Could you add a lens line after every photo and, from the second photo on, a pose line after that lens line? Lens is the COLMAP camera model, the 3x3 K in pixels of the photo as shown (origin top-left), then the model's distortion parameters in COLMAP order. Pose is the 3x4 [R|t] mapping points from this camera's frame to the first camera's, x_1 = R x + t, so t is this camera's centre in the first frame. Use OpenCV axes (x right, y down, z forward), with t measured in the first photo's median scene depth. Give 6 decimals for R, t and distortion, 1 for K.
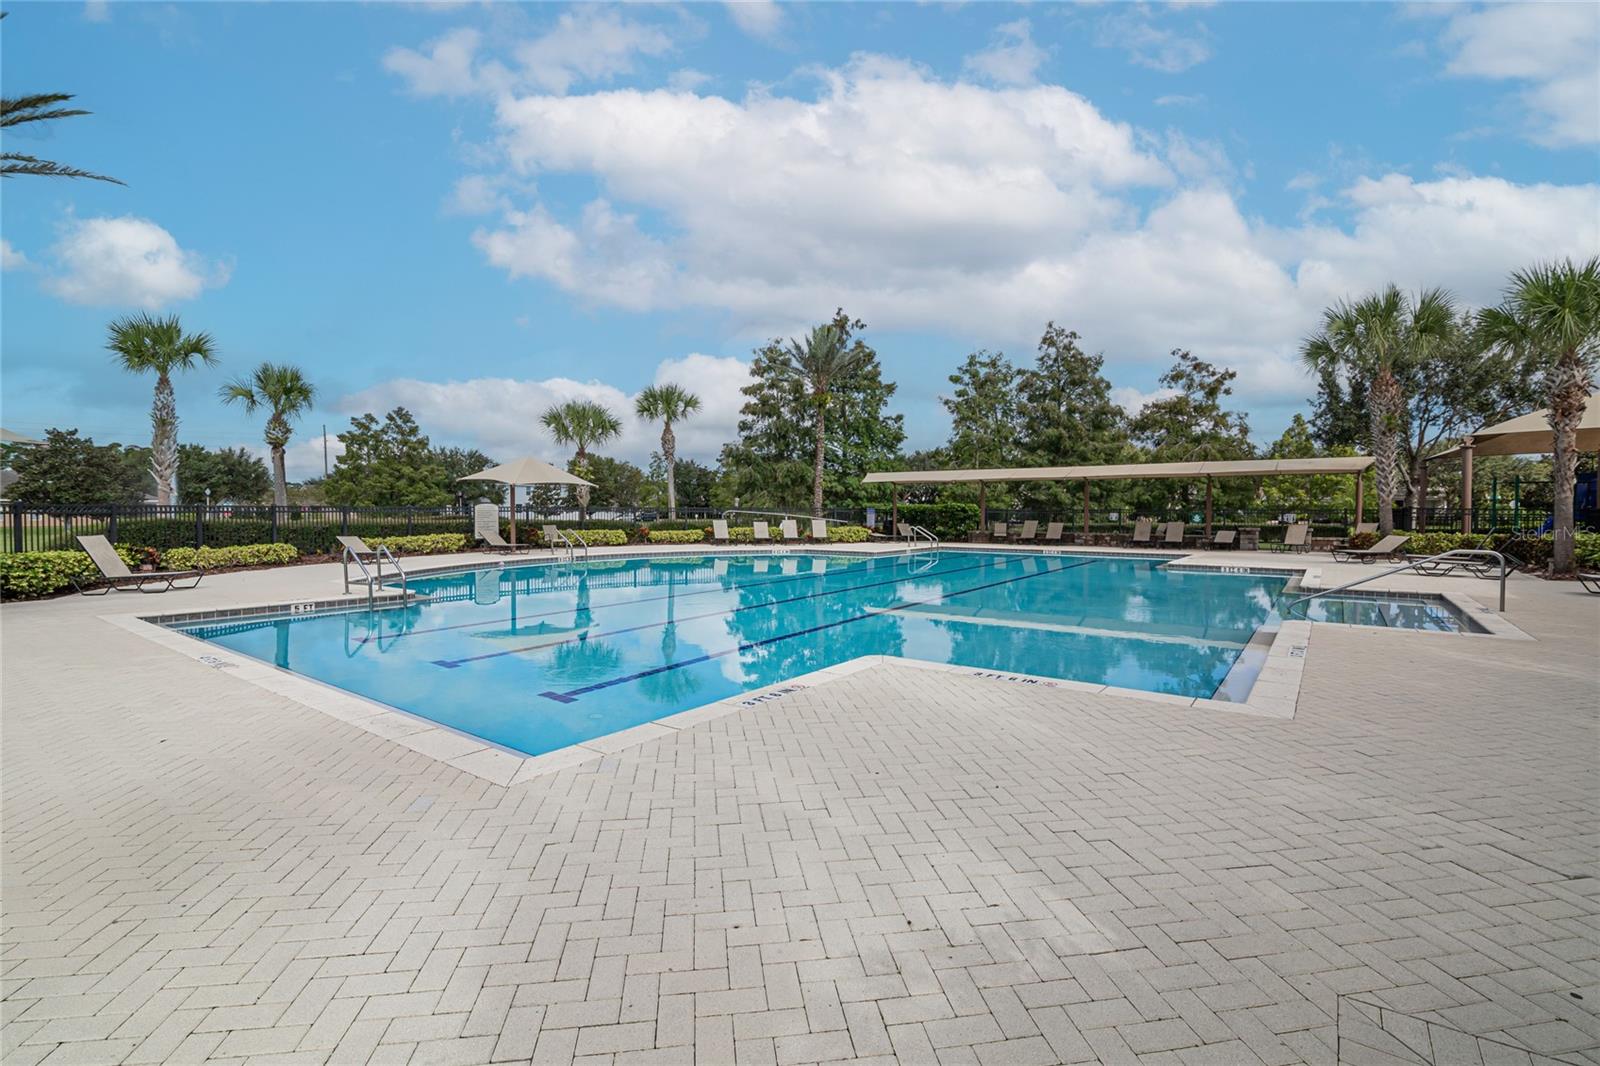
lens RADIAL K [[730.2, 0, 804.1], [0, 730.2, 528.1], [0, 0, 1]] dist [-0.018753, 0.001230]
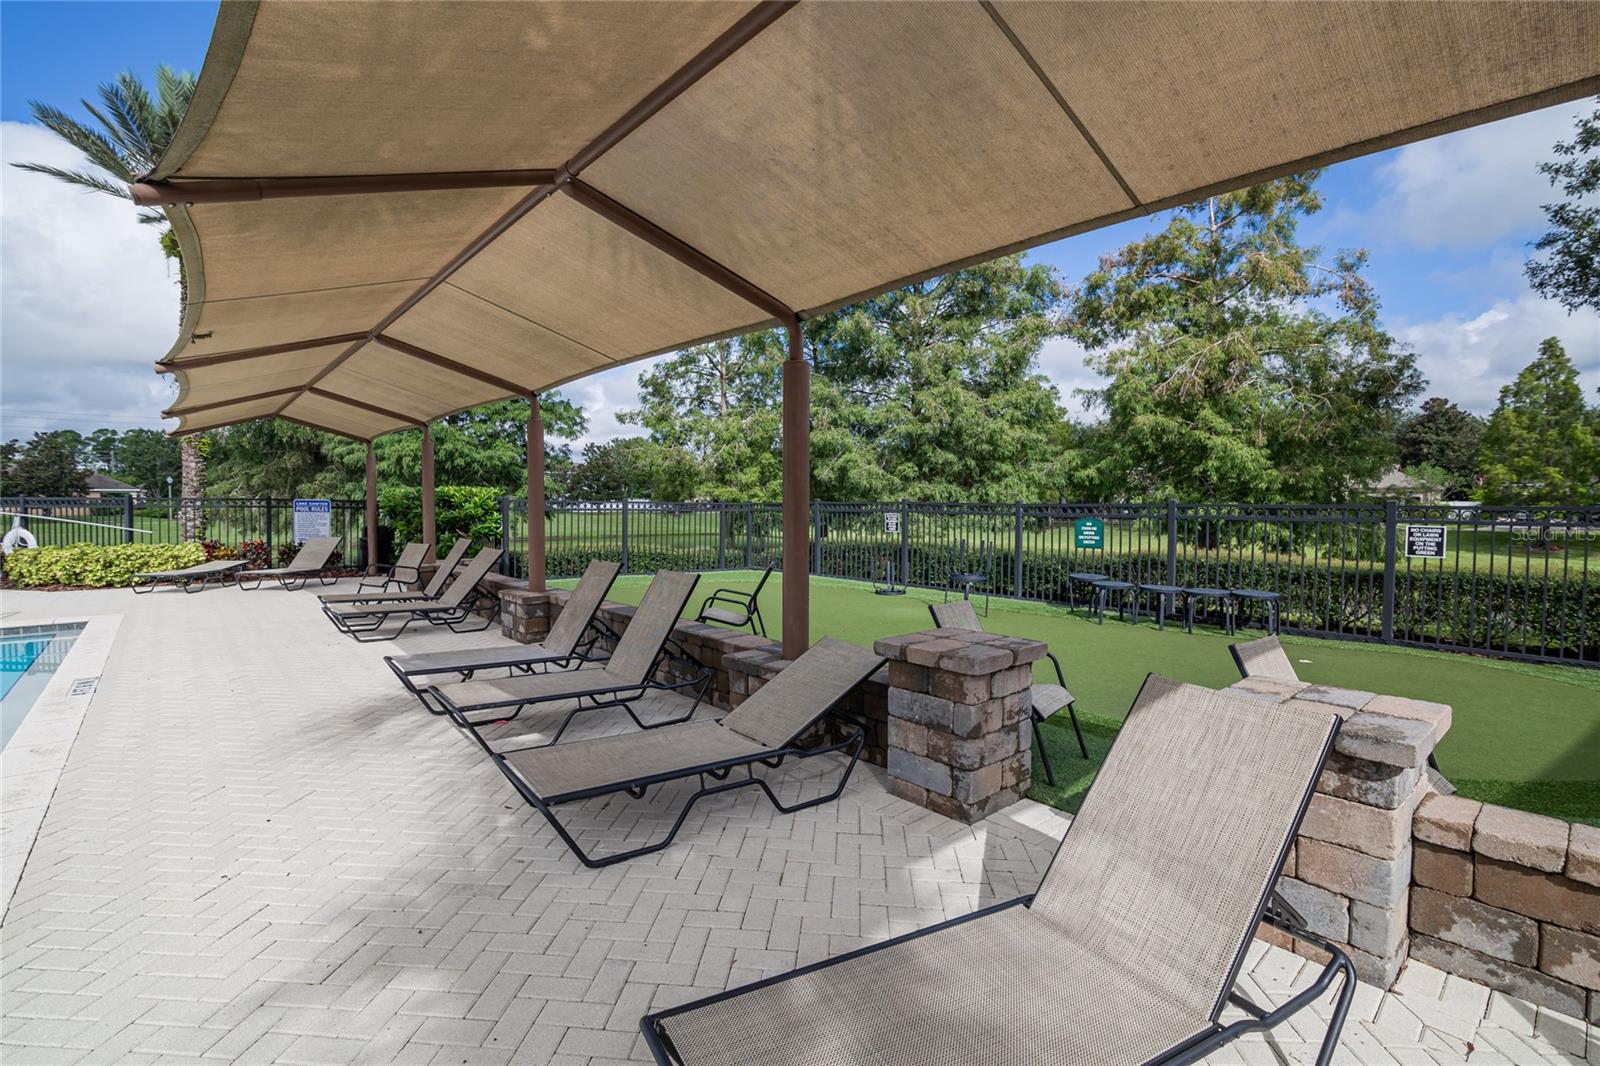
lens RADIAL K [[730.2, 0, 804.1], [0, 730.2, 528.1], [0, 0, 1]] dist [-0.018753, 0.001230]
pose [[0.976652, 0.009856, -0.214602, 0.419265], [-0.006897, 0.999871, 0.014530, -0.016540], [0.214717, -0.012711, 0.976594, 0.581994]]
